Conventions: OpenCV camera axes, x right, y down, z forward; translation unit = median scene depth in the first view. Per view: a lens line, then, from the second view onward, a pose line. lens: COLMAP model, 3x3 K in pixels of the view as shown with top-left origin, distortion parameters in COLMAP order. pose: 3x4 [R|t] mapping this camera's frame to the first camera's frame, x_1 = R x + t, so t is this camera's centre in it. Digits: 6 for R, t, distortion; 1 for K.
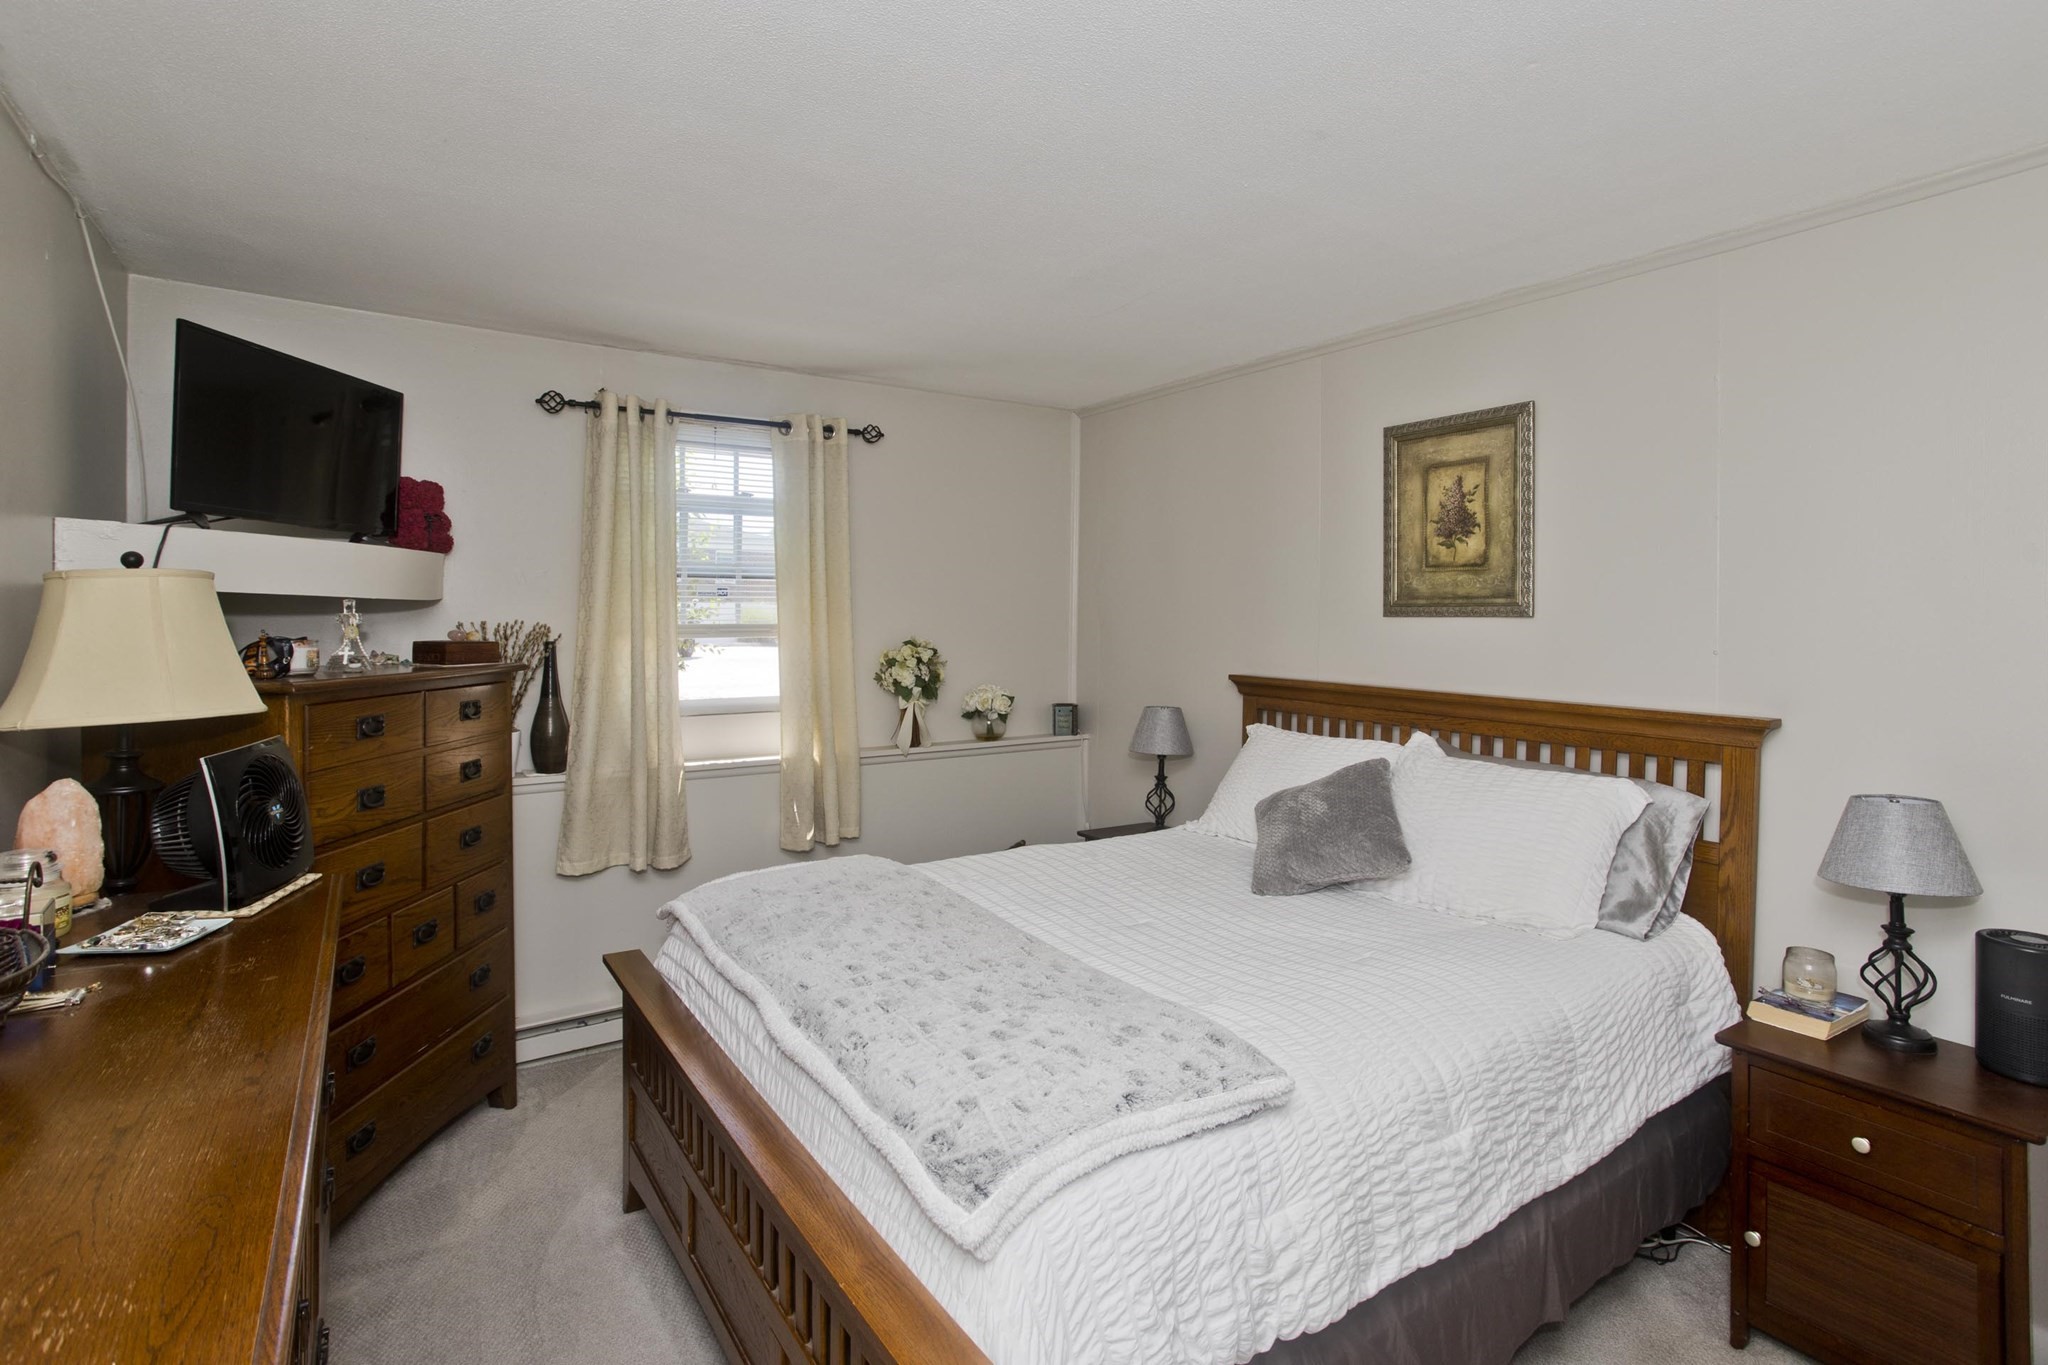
lens RADIAL K [[991.1, 0, 1024.0], [0, 991.1, 607.9], [0, 0, 1]] dist [-0.053461, 0.035448]
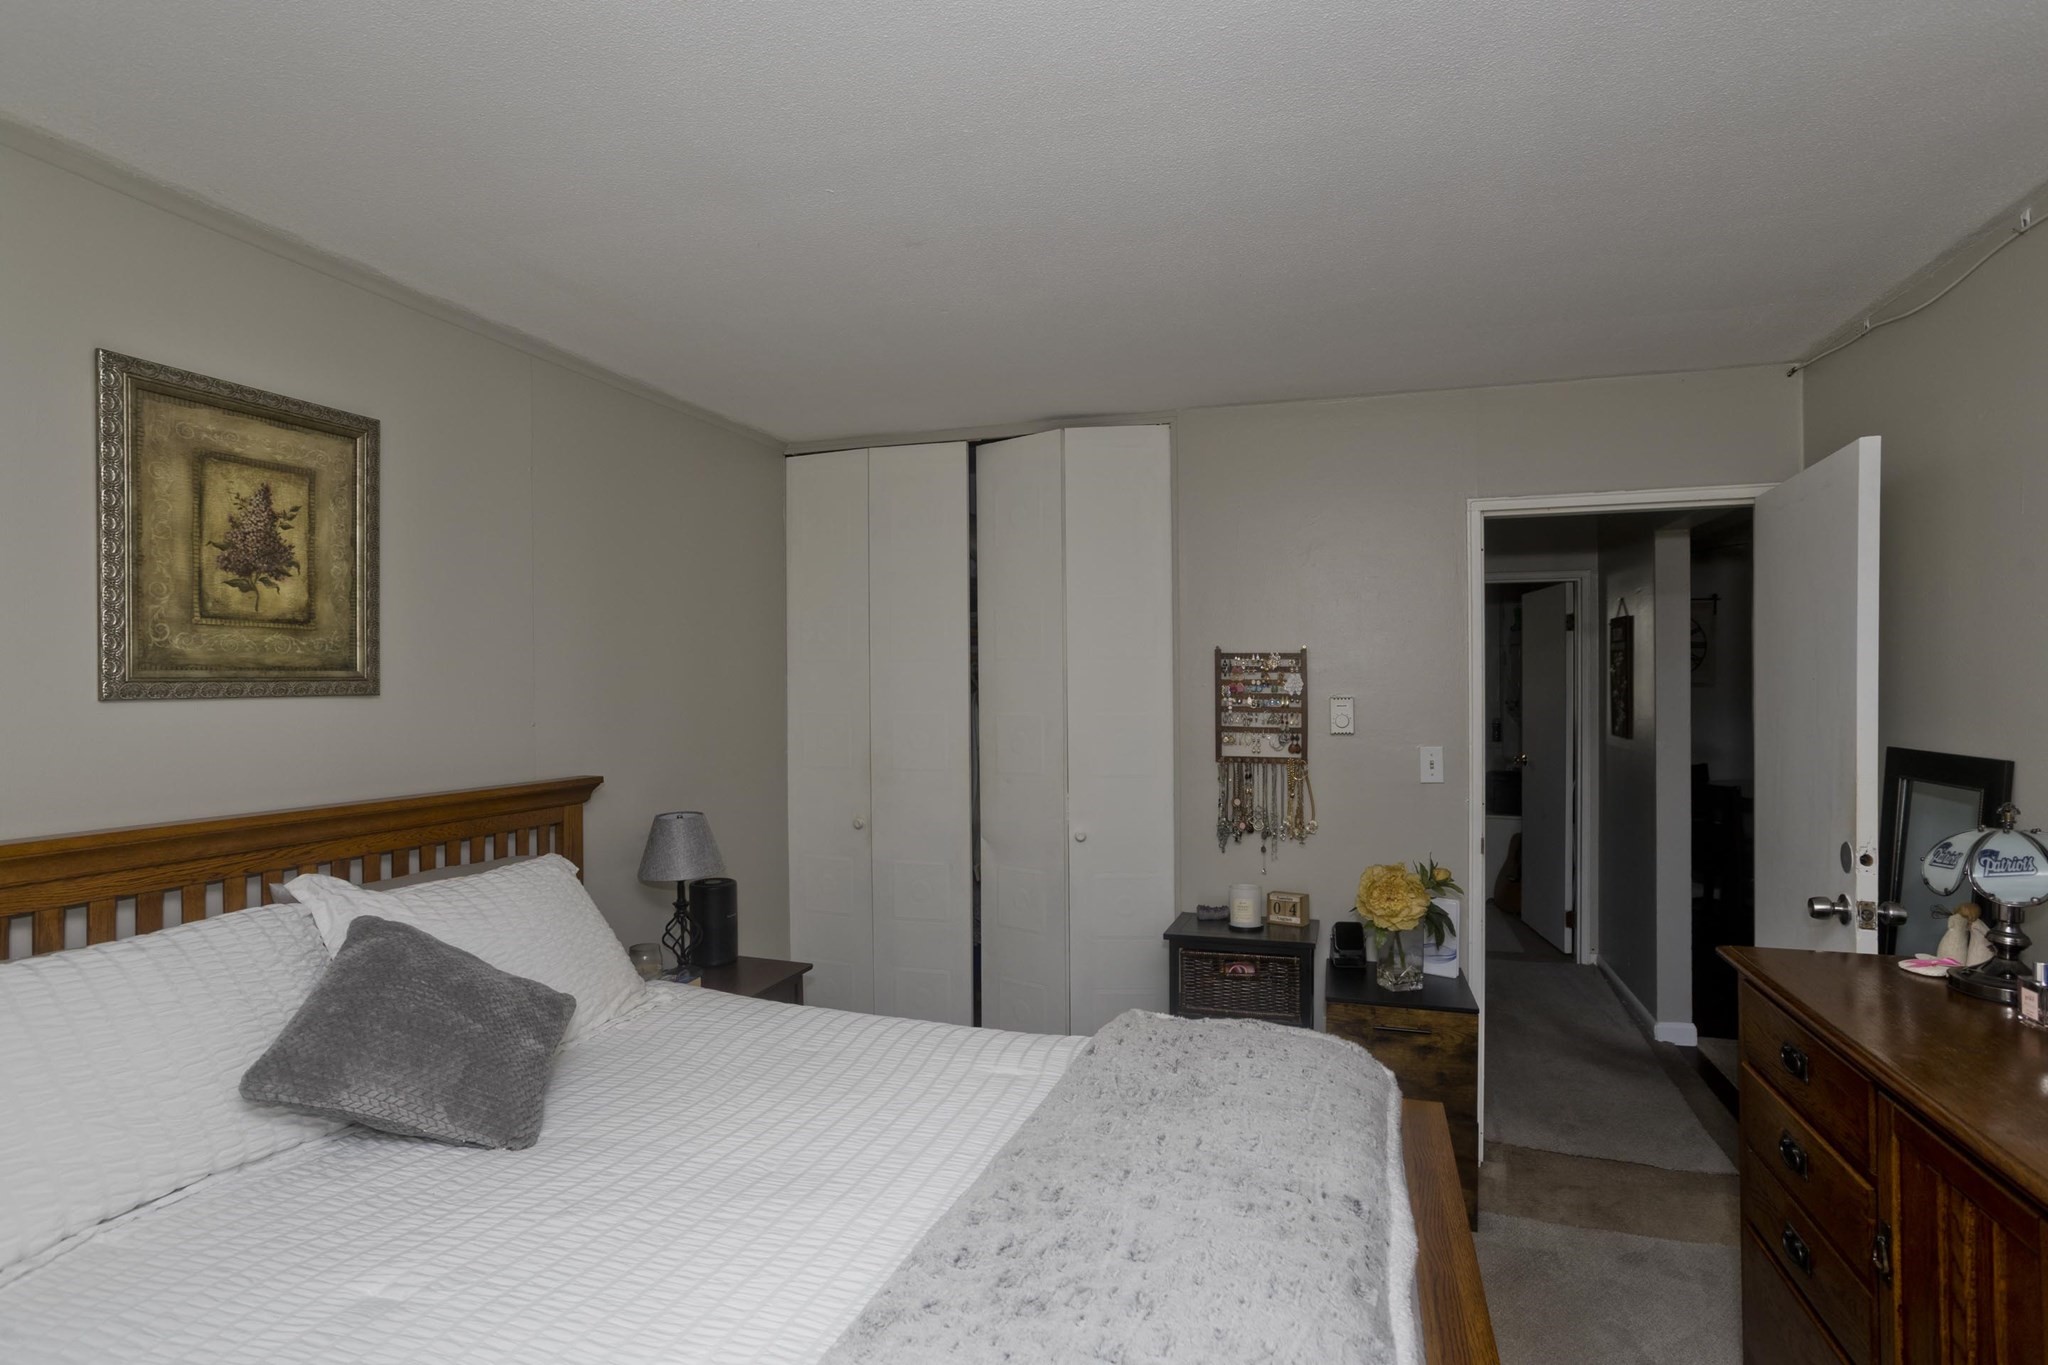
lens RADIAL K [[987.8, 0, 1025.5], [0, 987.8, 677.9], [0, 0, 1]] dist [-0.053075, 0.035621]
pose [[-0.612682, 0.001861, 0.790328, -0.390336], [0.001510, 0.999998, -0.001184, -0.002611], [-0.790328, 0.000467, -0.612683, 1.001313]]
